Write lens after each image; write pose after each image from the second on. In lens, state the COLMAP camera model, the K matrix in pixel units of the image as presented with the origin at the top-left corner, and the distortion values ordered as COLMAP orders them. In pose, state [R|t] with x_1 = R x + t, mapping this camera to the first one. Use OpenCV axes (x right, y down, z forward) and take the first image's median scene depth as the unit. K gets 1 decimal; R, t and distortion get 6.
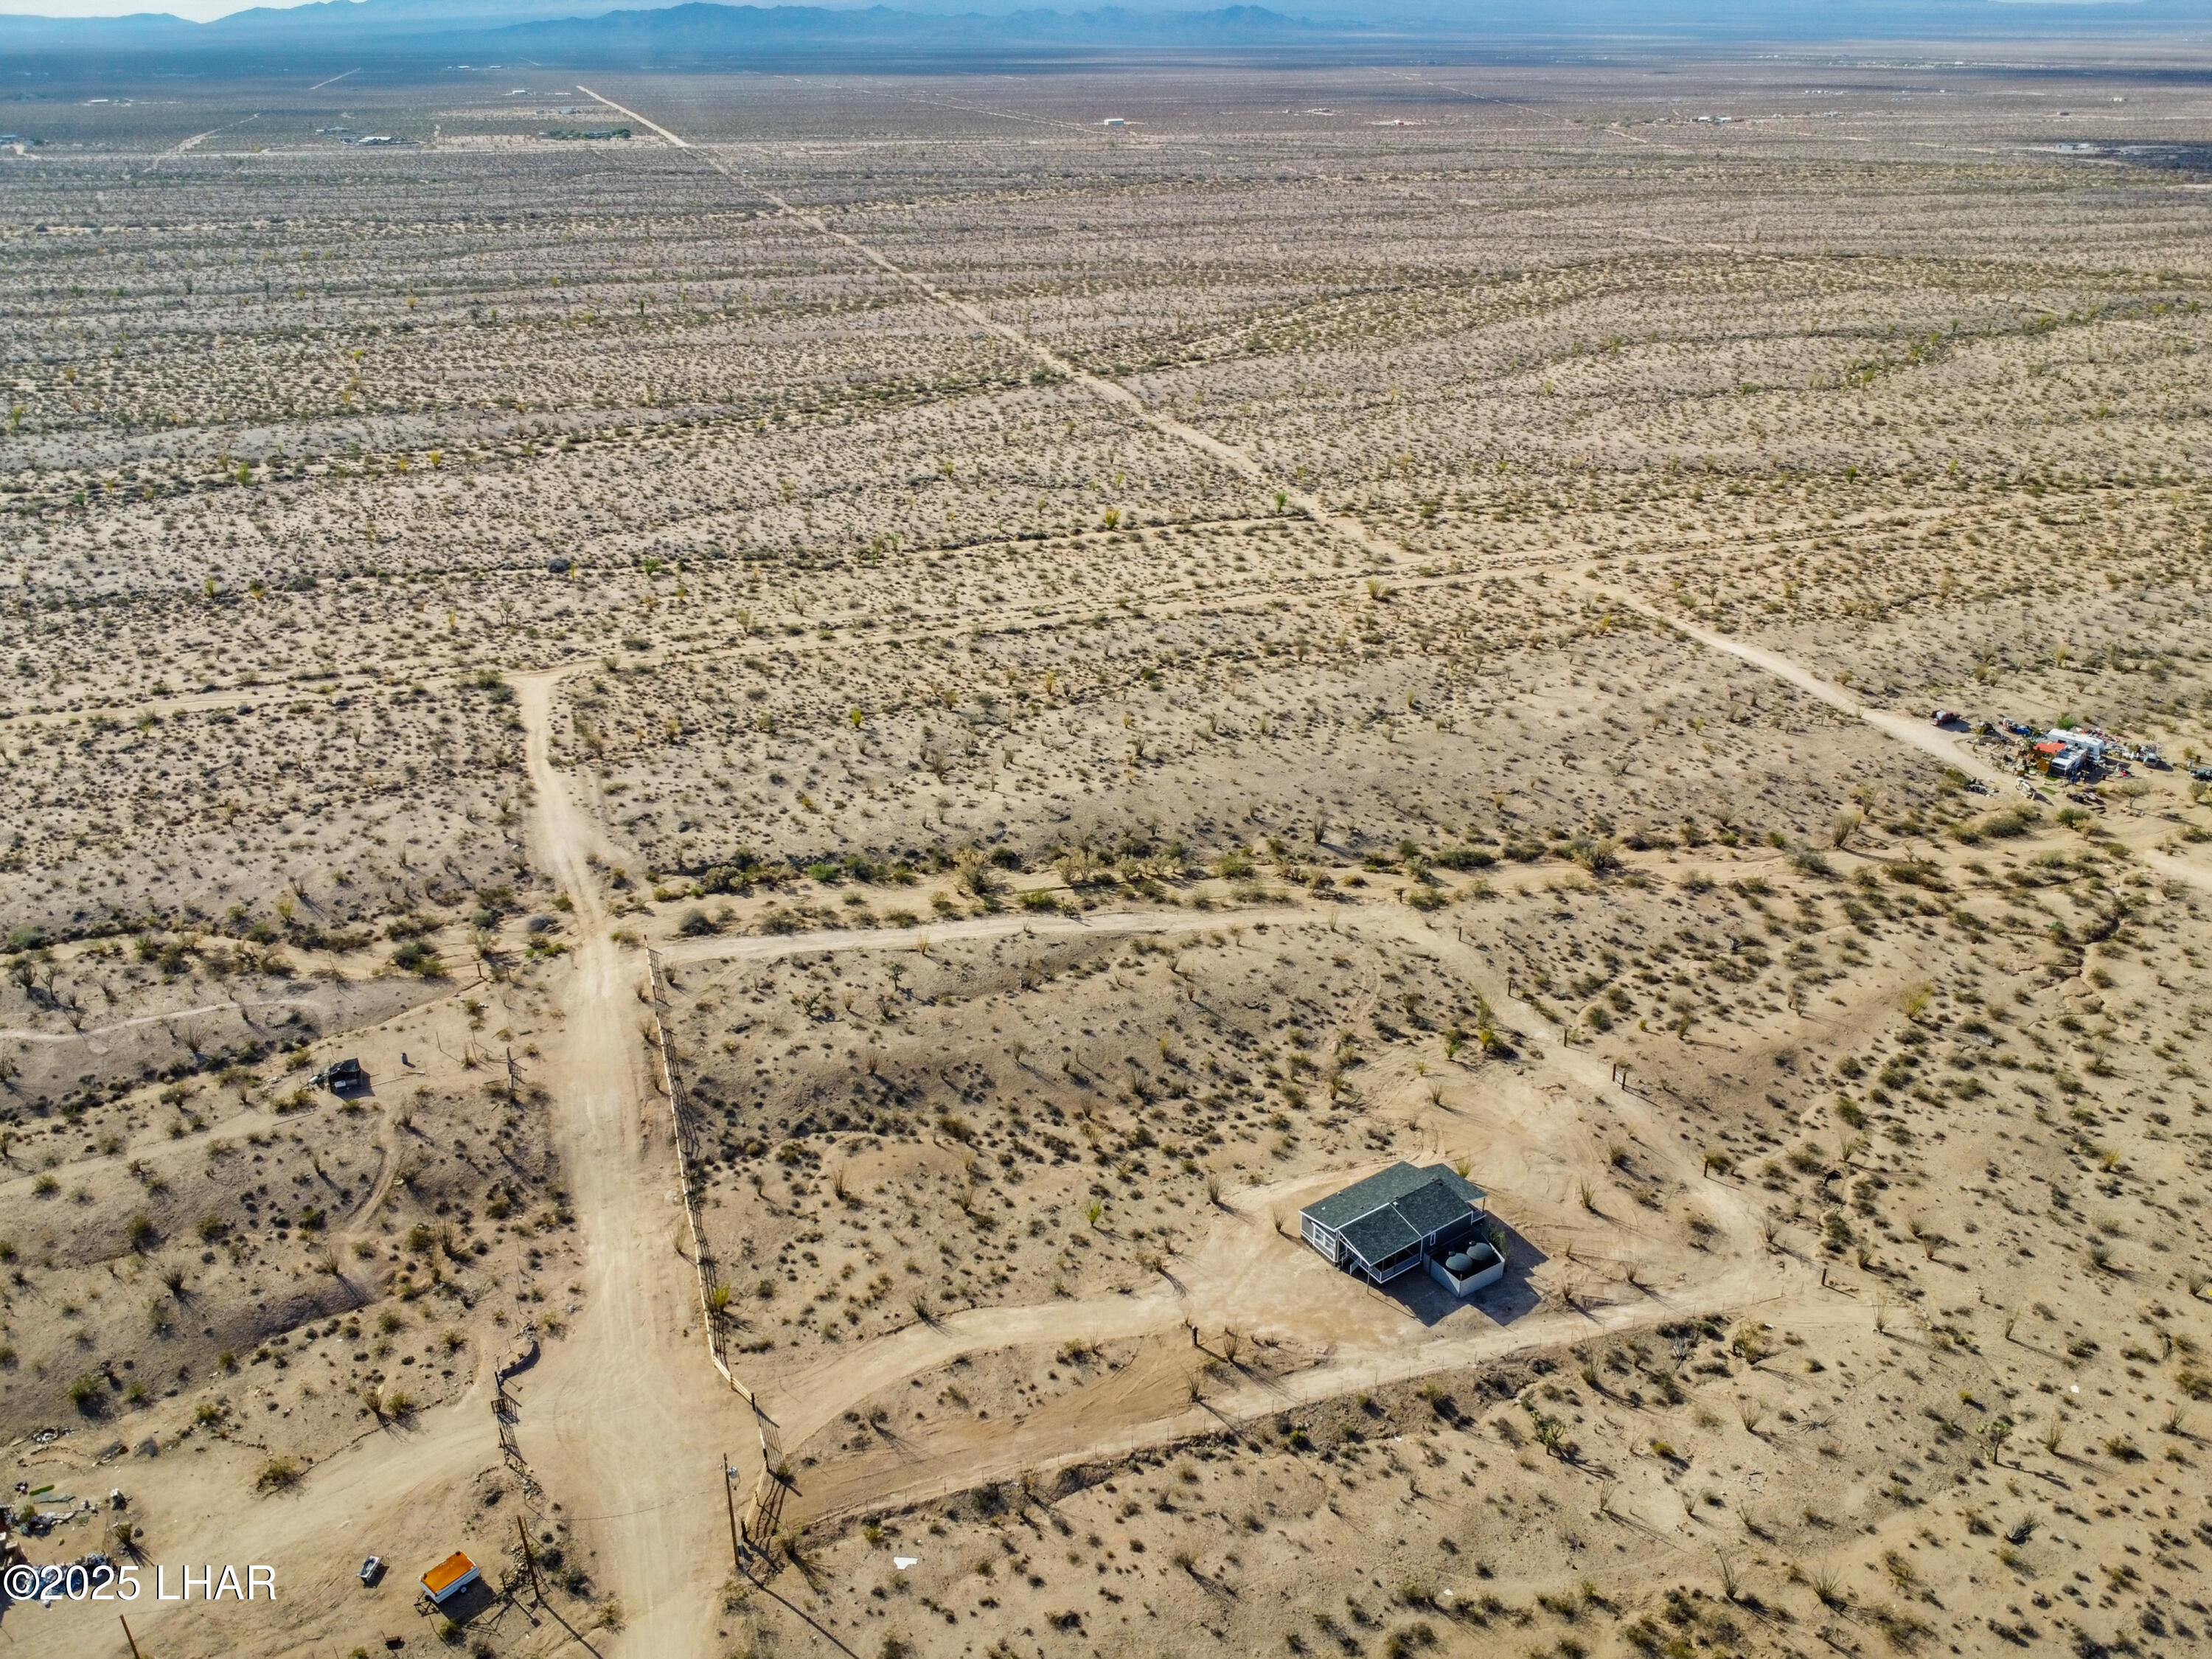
lens RADIAL K [[1710.0, 0, 1109.4], [0, 1710.0, 835.0], [0, 0, 1]] dist [0.004145, 0.000563]
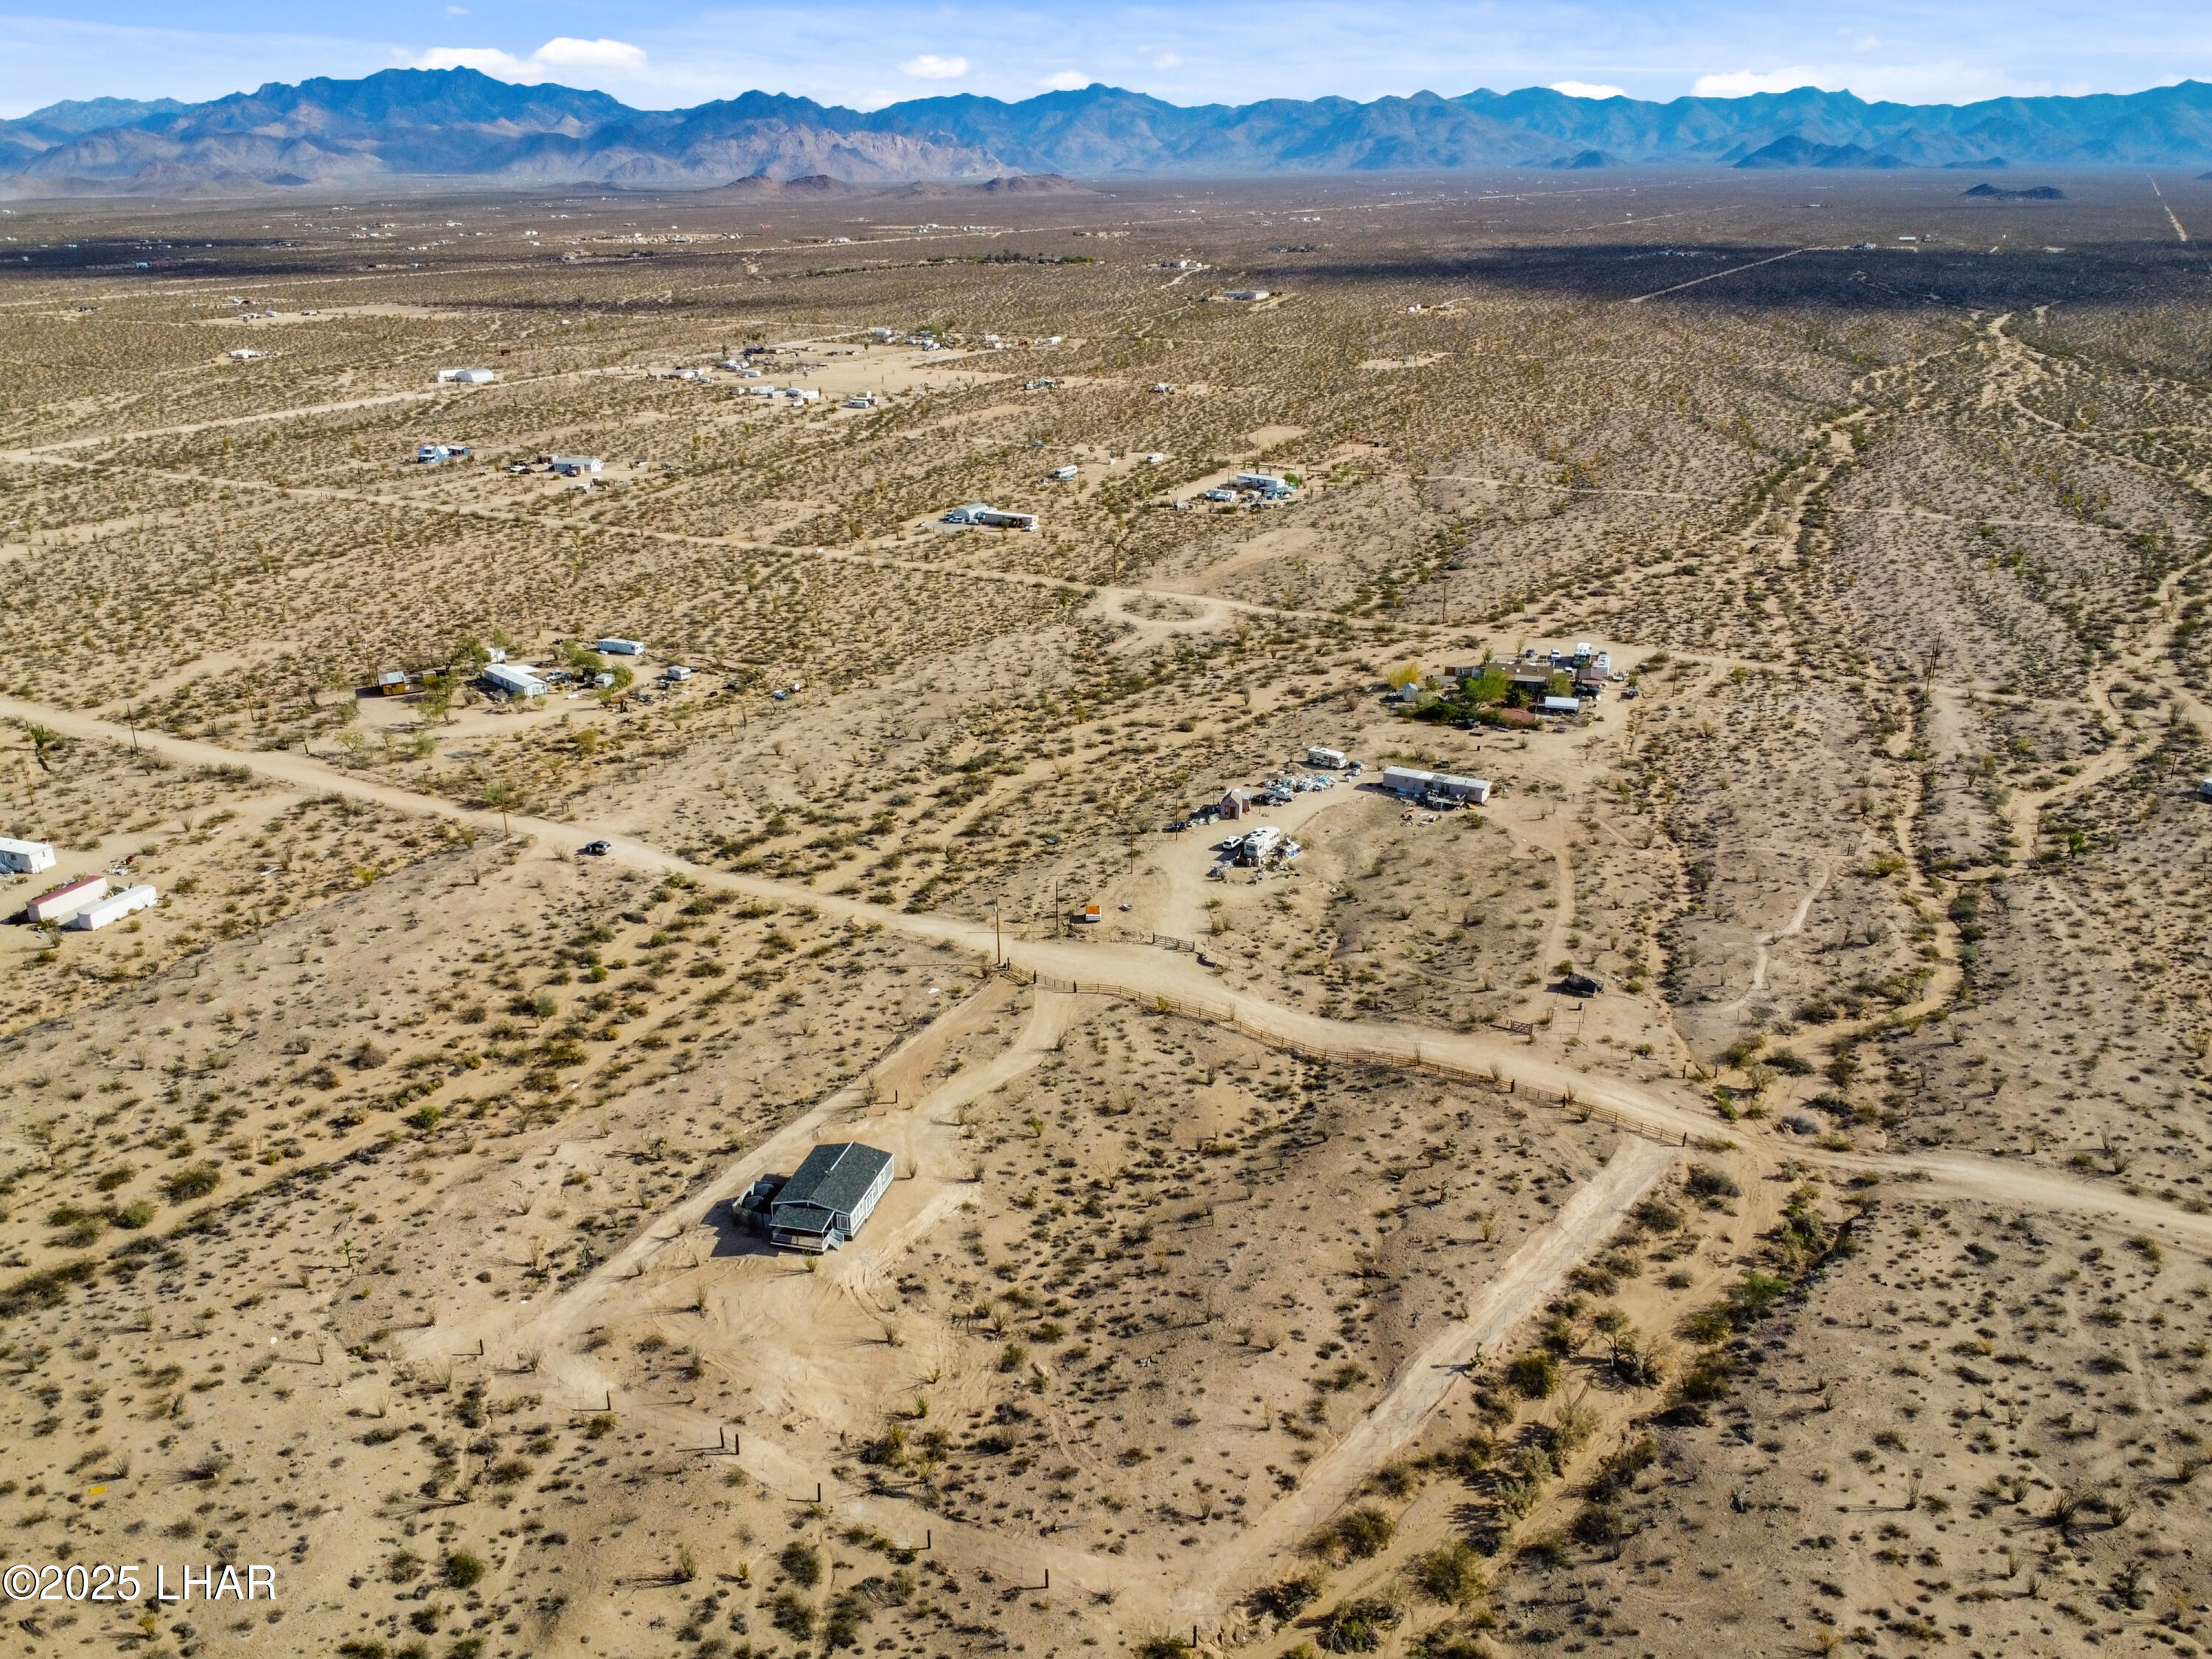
lens RADIAL K [[1710.0, 0, 1109.4], [0, 1710.0, 835.0], [0, 0, 1]] dist [0.004145, 0.000563]
pose [[-0.744177, 0.249001, -0.619838, 0.673997], [-0.279789, 0.726413, 0.627728, -0.738222], [0.606563, 0.640564, -0.470912, 1.458480]]
